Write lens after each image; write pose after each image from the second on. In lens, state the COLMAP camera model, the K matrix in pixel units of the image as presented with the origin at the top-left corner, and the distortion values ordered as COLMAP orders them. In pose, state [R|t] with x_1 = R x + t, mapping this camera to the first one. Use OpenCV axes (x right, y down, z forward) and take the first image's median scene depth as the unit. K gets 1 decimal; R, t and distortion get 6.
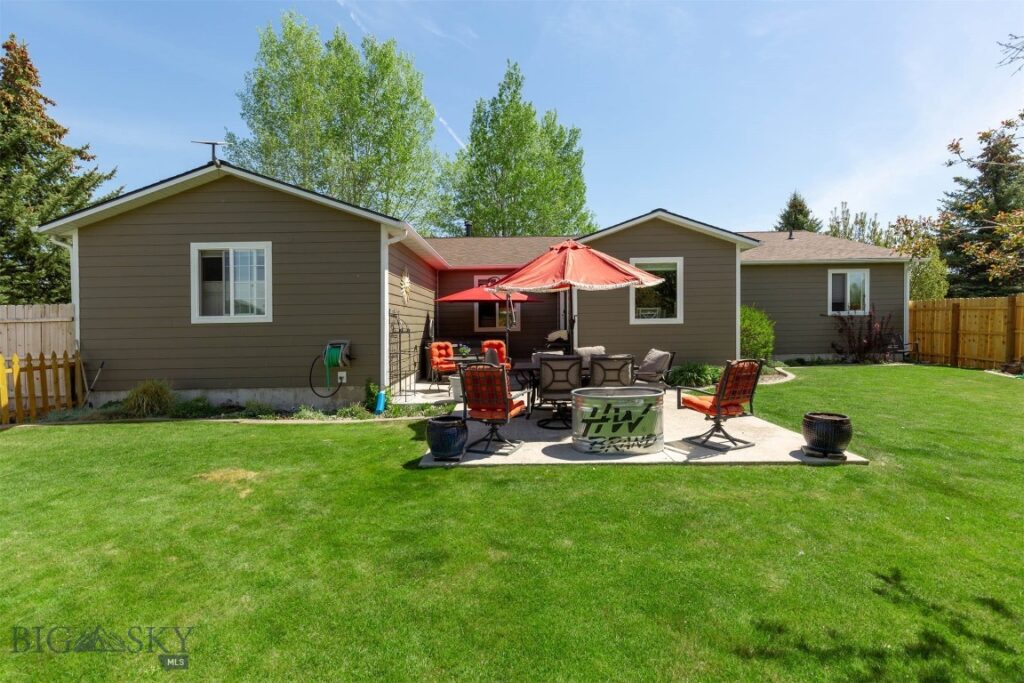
lens RADIAL K [[463.5, 0, 510.8], [0, 463.5, 332.9], [0, 0, 1]] dist [0.005778, 0.001539]
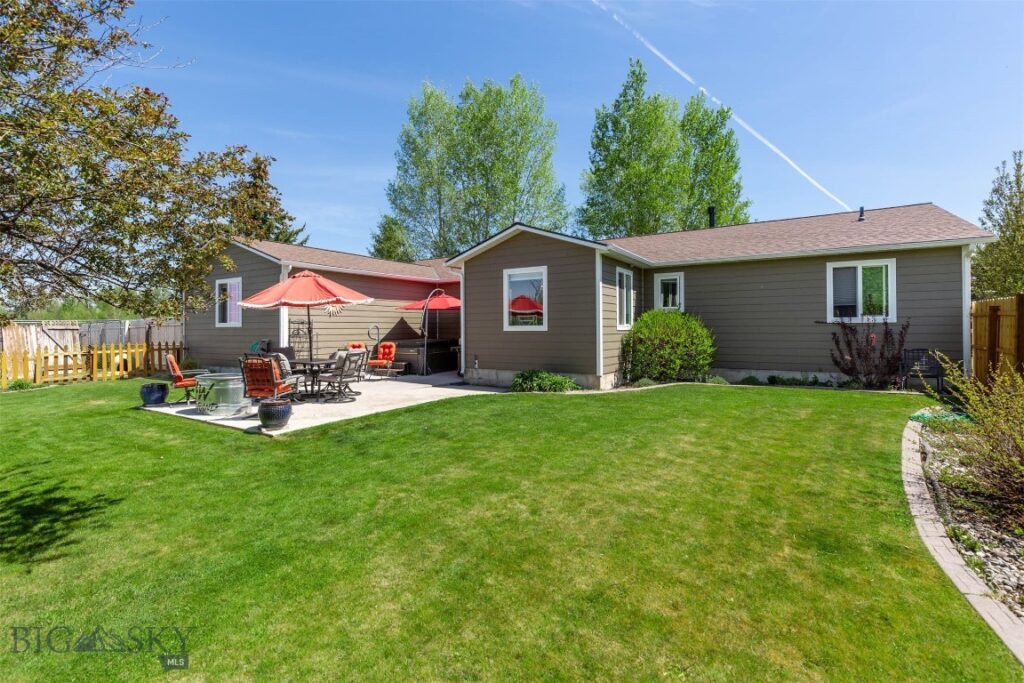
lens RADIAL K [[463.5, 0, 509.9], [0, 463.5, 332.2], [0, 0, 1]] dist [0.005778, 0.001539]
pose [[0.849508, 0.016433, -0.527319, 0.641521], [-0.017749, 0.999839, 0.002565, -0.014489], [0.527276, 0.007180, 0.849664, 0.071031]]
